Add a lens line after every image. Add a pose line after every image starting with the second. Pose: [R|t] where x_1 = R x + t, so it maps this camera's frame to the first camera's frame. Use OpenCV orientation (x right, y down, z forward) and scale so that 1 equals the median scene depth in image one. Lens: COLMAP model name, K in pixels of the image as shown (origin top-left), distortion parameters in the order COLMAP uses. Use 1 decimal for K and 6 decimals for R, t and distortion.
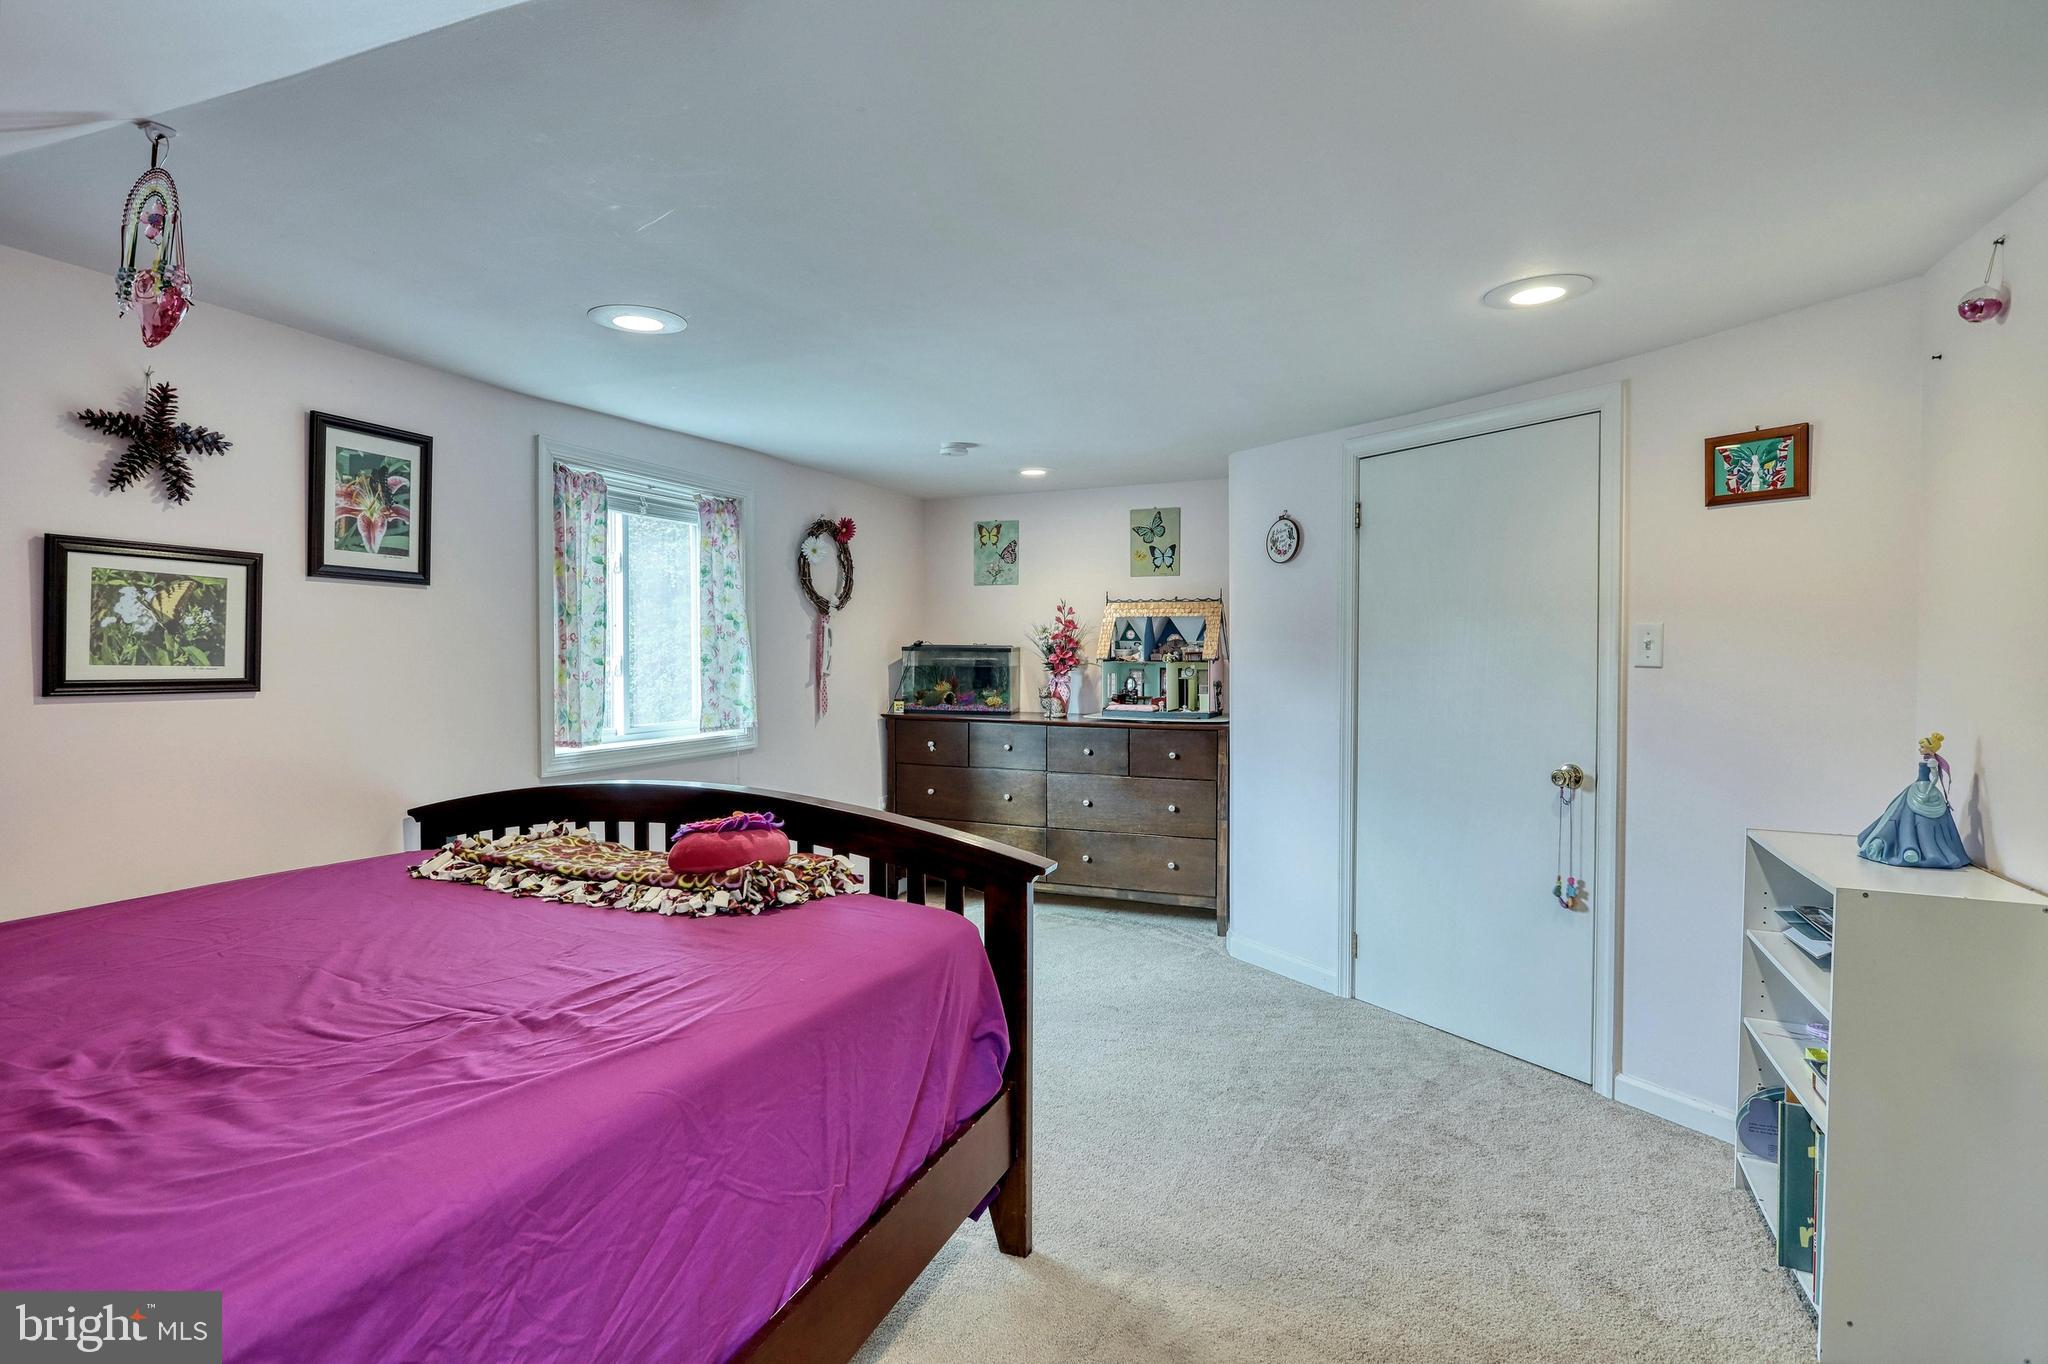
lens RADIAL K [[1042.5, 0, 1023.5], [0, 1042.5, 668.3], [0, 0, 1]] dist [-0.010291, 0.007012]
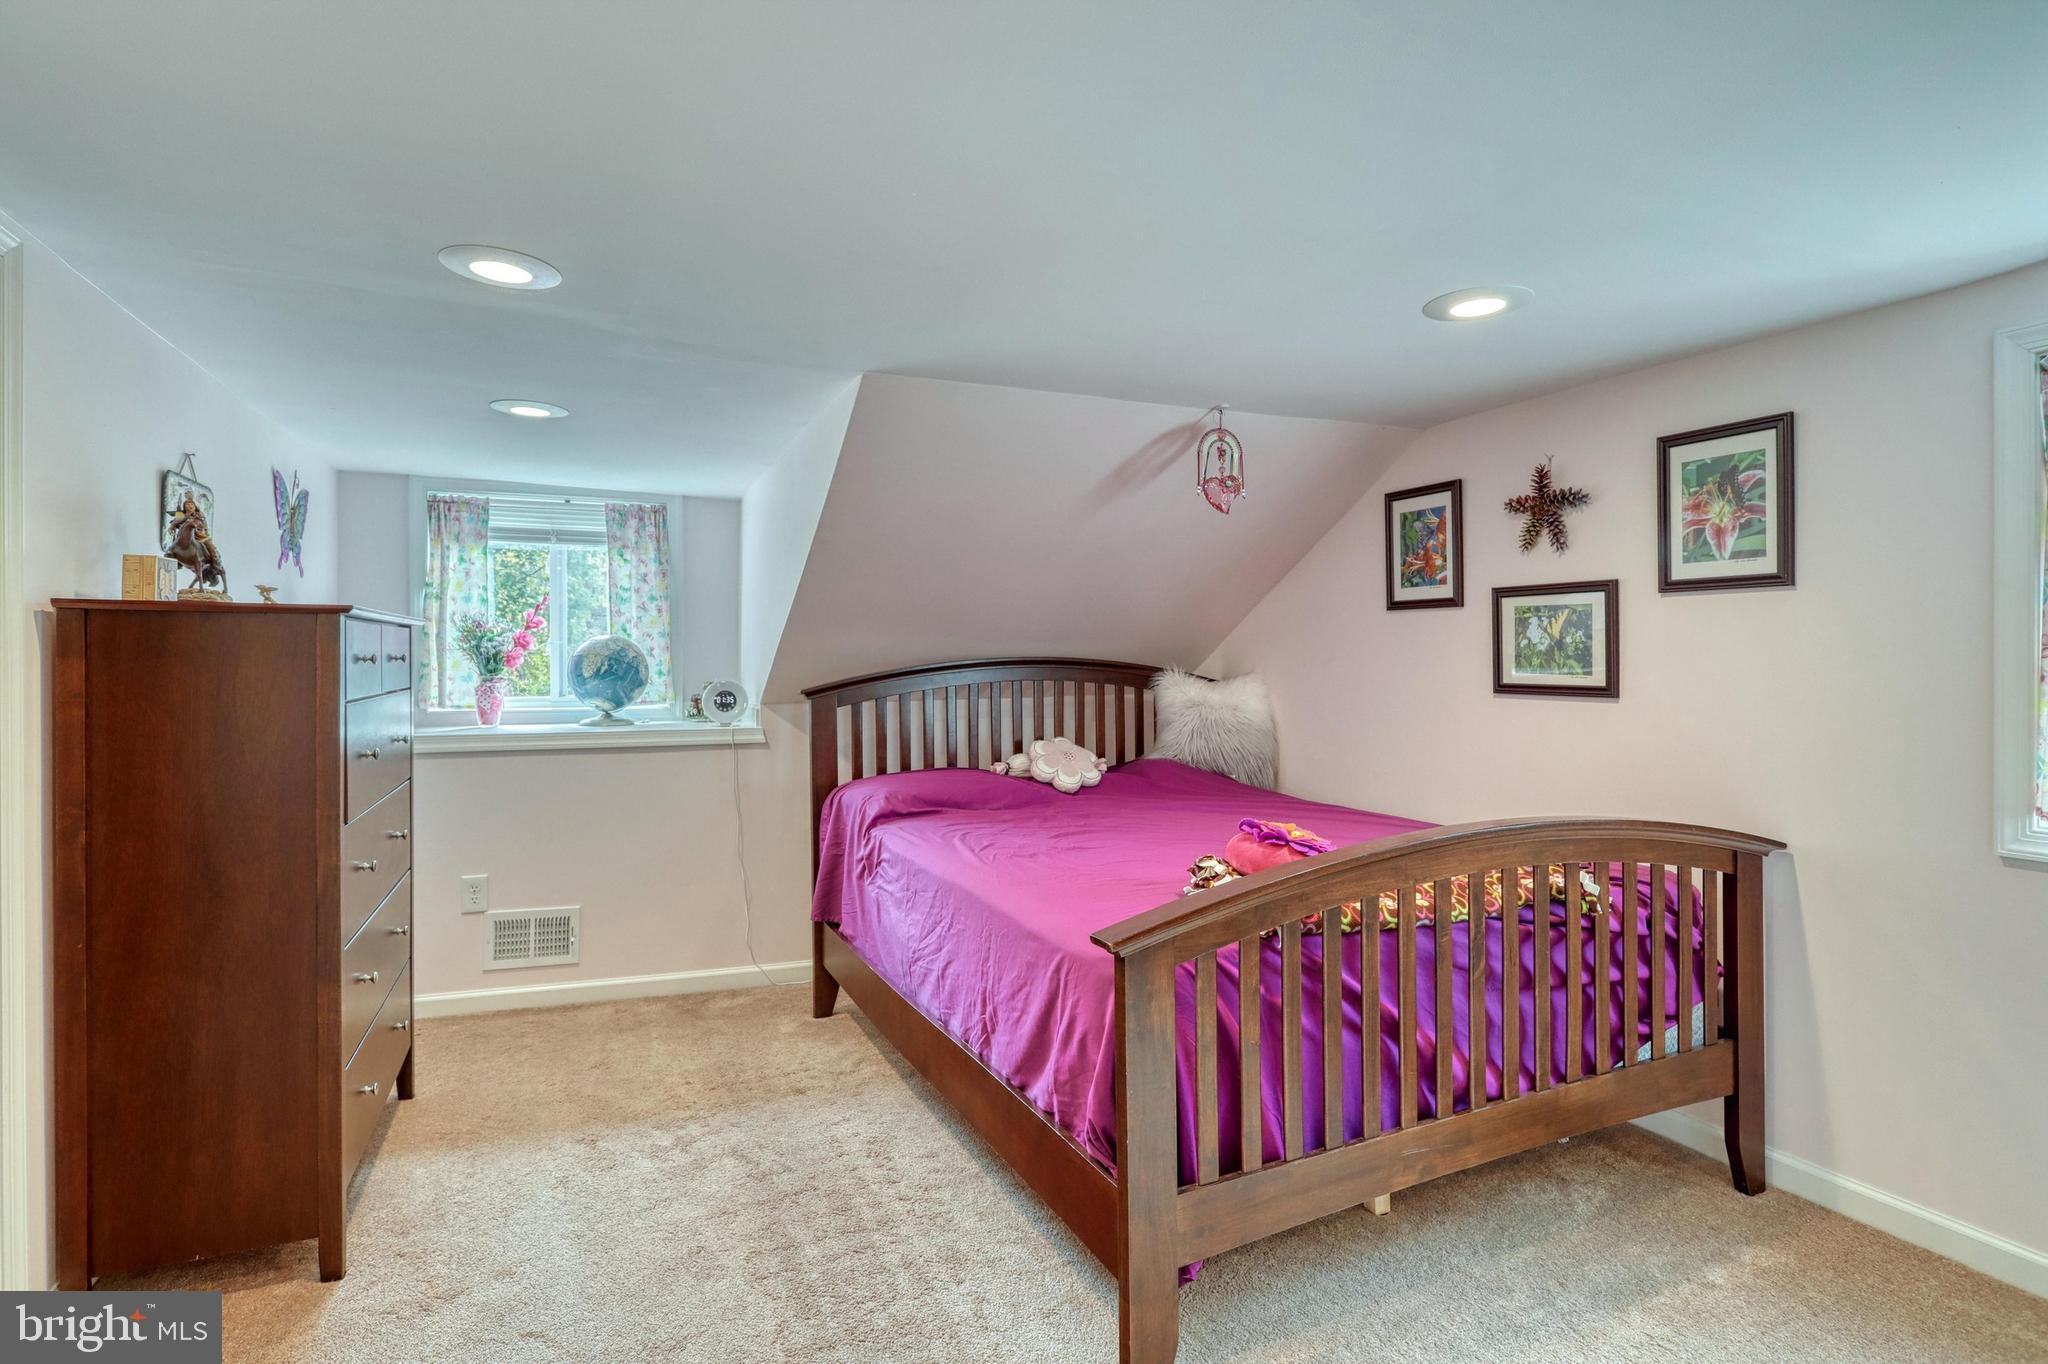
lens RADIAL K [[1042.5, 0, 1024.9], [0, 1042.5, 673.9], [0, 0, 1]] dist [-0.010291, 0.007012]
pose [[-0.694788, -0.001972, -0.719211, 0.529082], [-0.019844, 0.999668, 0.016430, -0.010285], [0.718940, 0.025687, -0.694597, 1.267653]]
